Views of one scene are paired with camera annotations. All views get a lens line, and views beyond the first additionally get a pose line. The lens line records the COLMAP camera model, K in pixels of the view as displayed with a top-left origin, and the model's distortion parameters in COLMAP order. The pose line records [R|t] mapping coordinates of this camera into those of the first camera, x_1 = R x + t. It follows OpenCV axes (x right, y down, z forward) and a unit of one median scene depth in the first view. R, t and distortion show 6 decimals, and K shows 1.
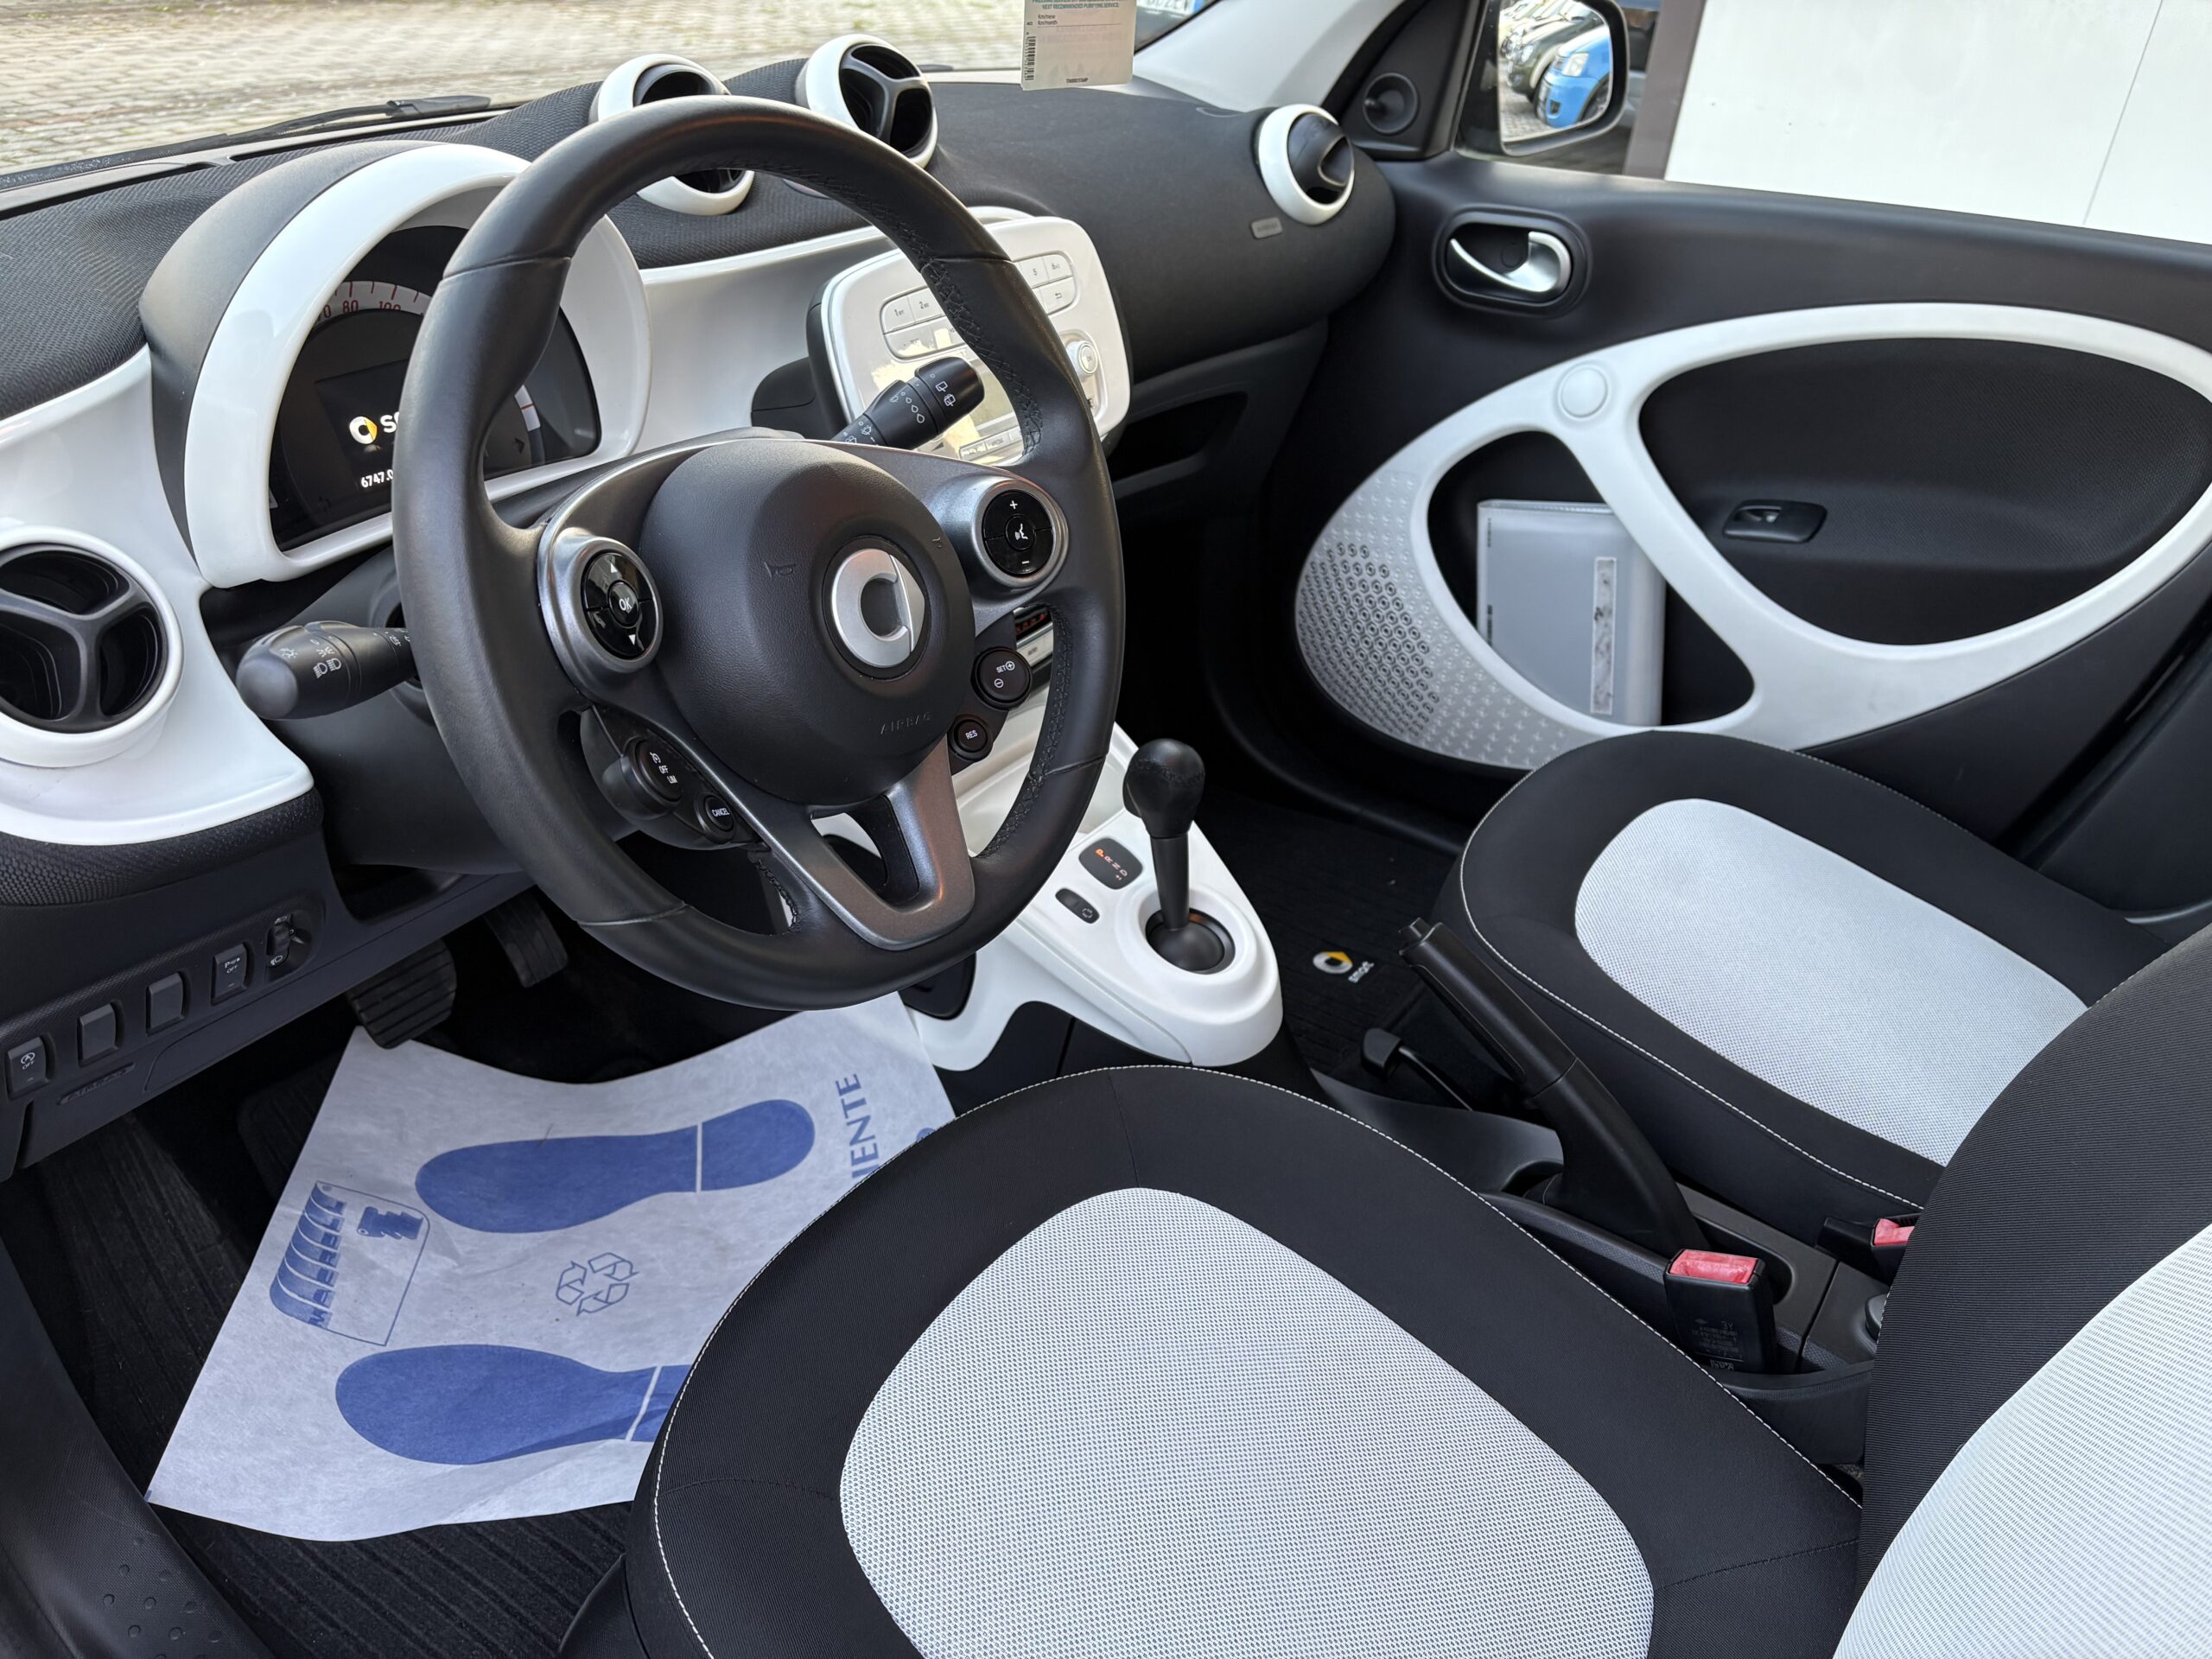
lens RADIAL K [[1660.4, 0, 1104.7], [0, 1660.4, 848.6], [0, 0, 1]] dist [0.014661, -0.003398]
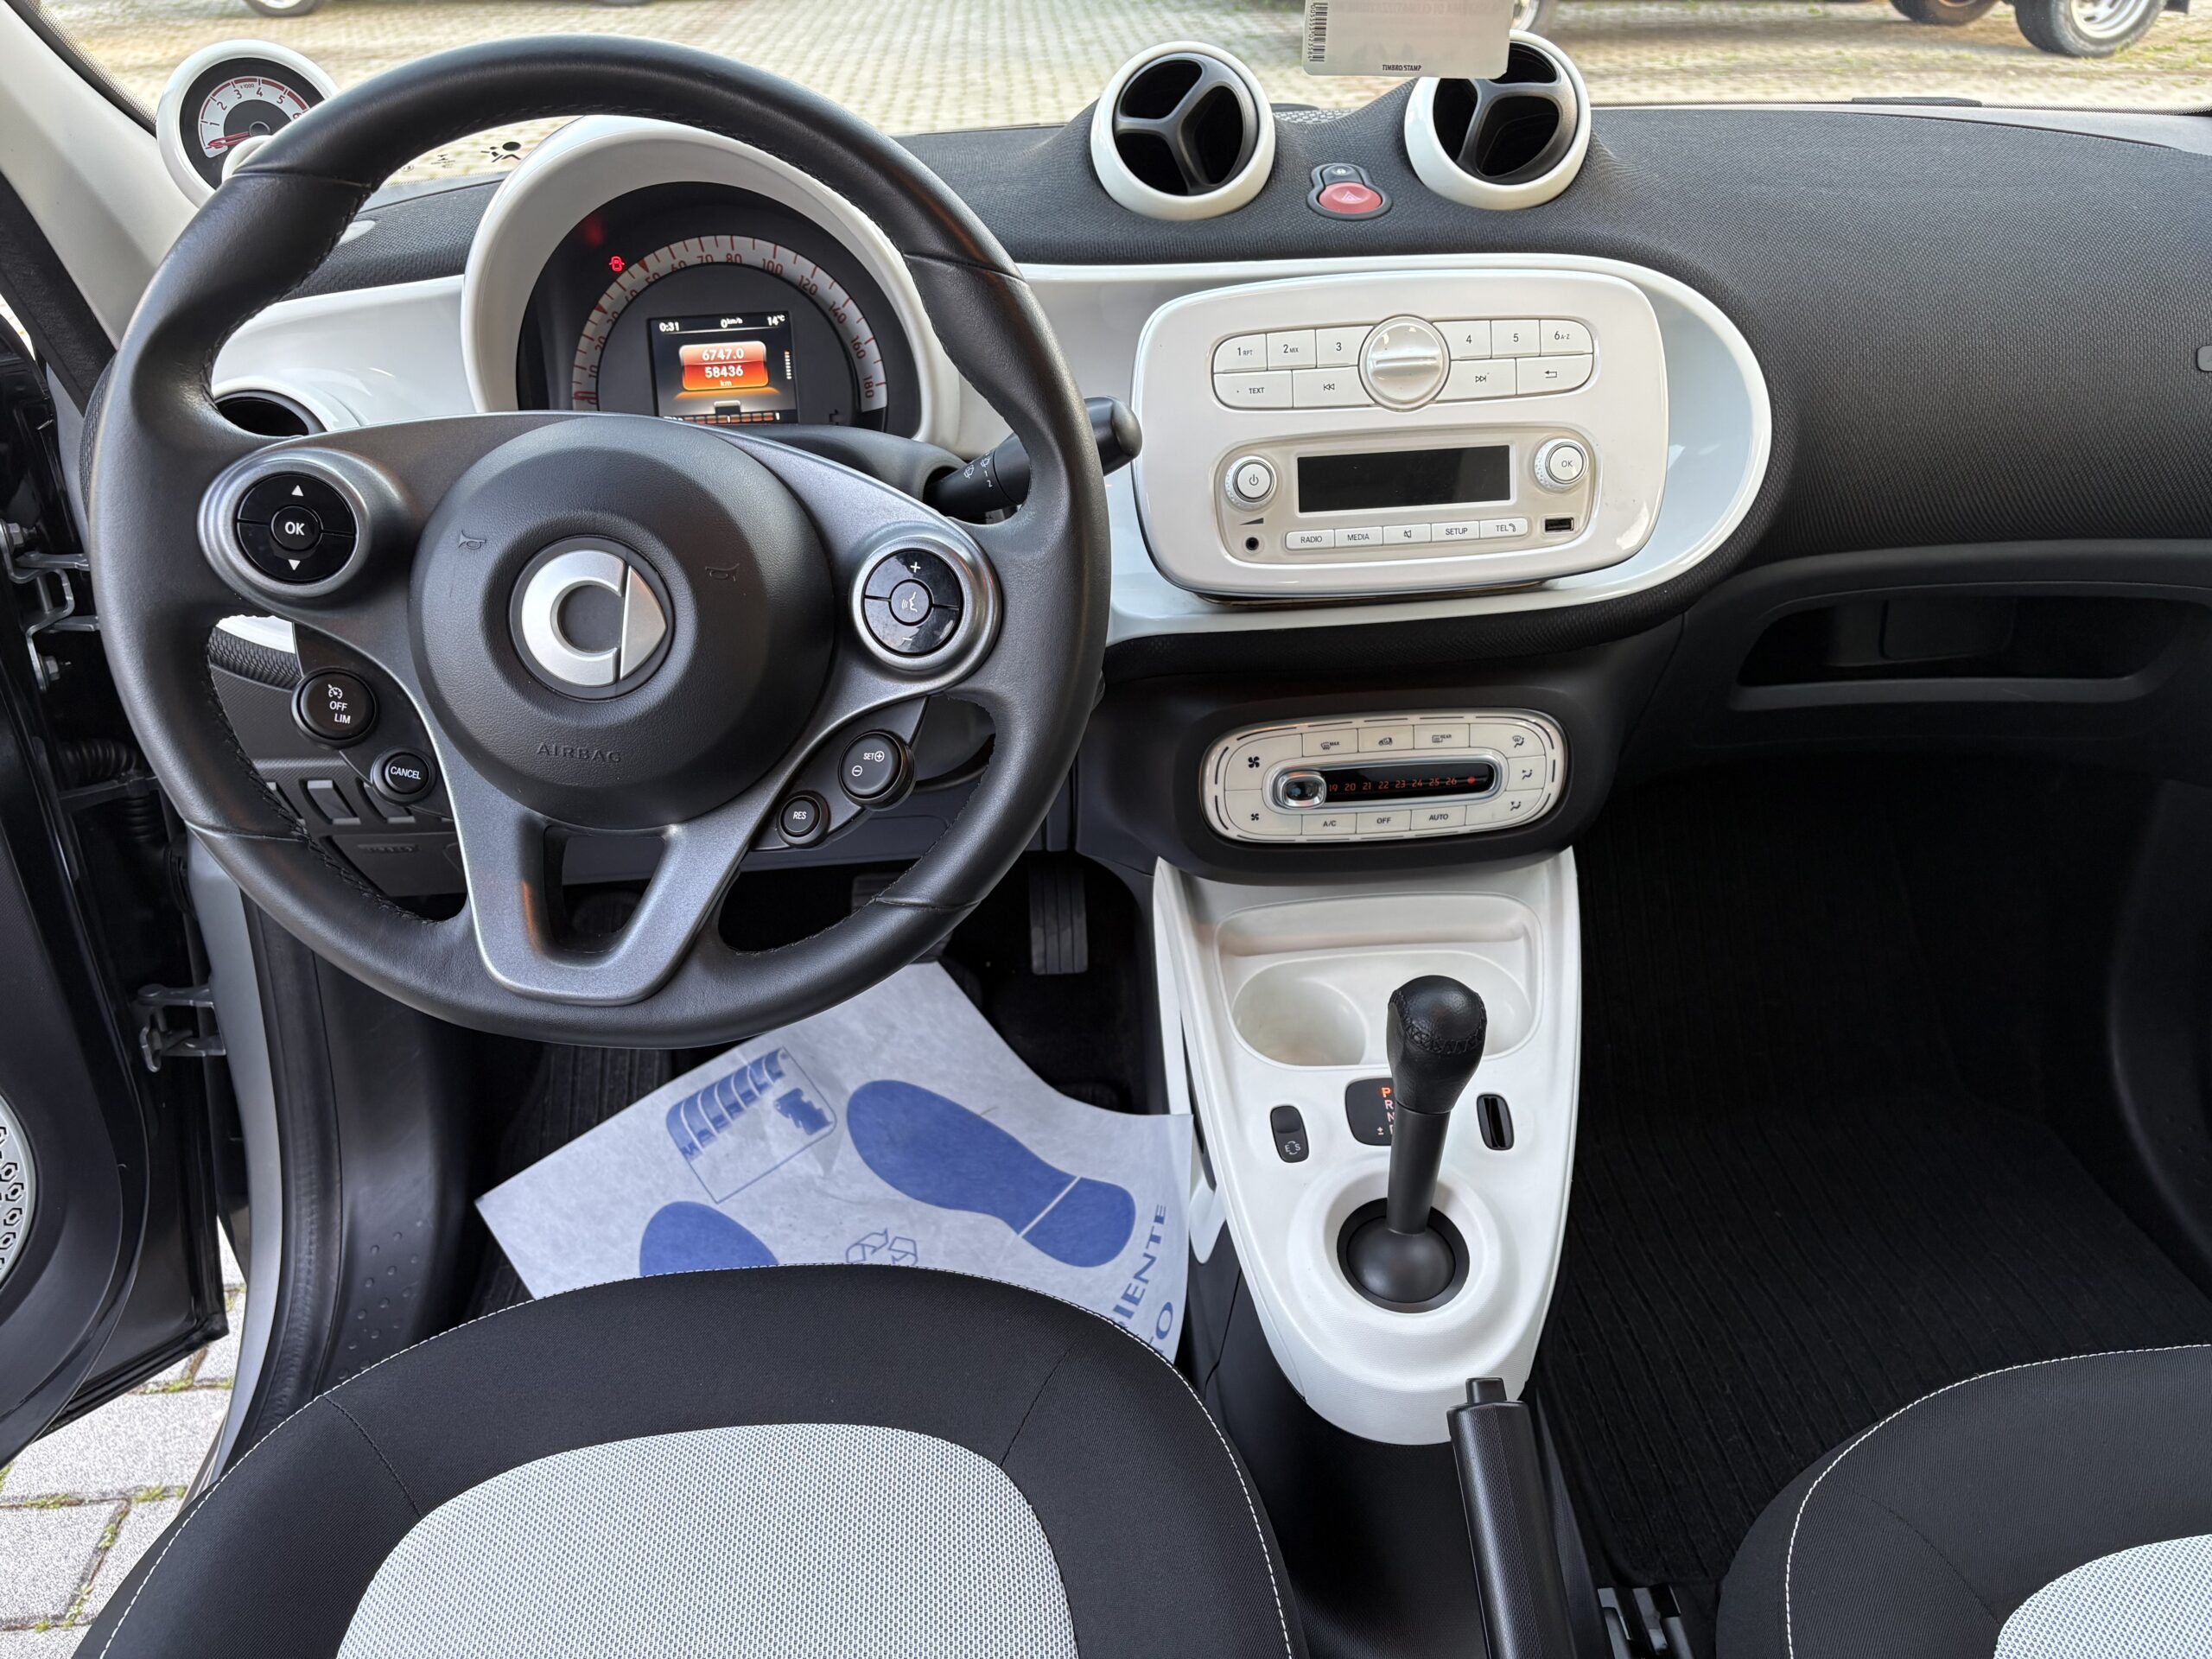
lens RADIAL K [[1657.1, 0, 1106.0], [0, 1657.1, 829.5], [0, 0, 1]] dist [0.035410, -0.020398]
pose [[0.625044, 0.336627, -0.704274, 0.397568], [-0.369860, 0.922244, 0.112560, -0.140200], [0.687403, 0.190128, 0.700948, 0.346413]]
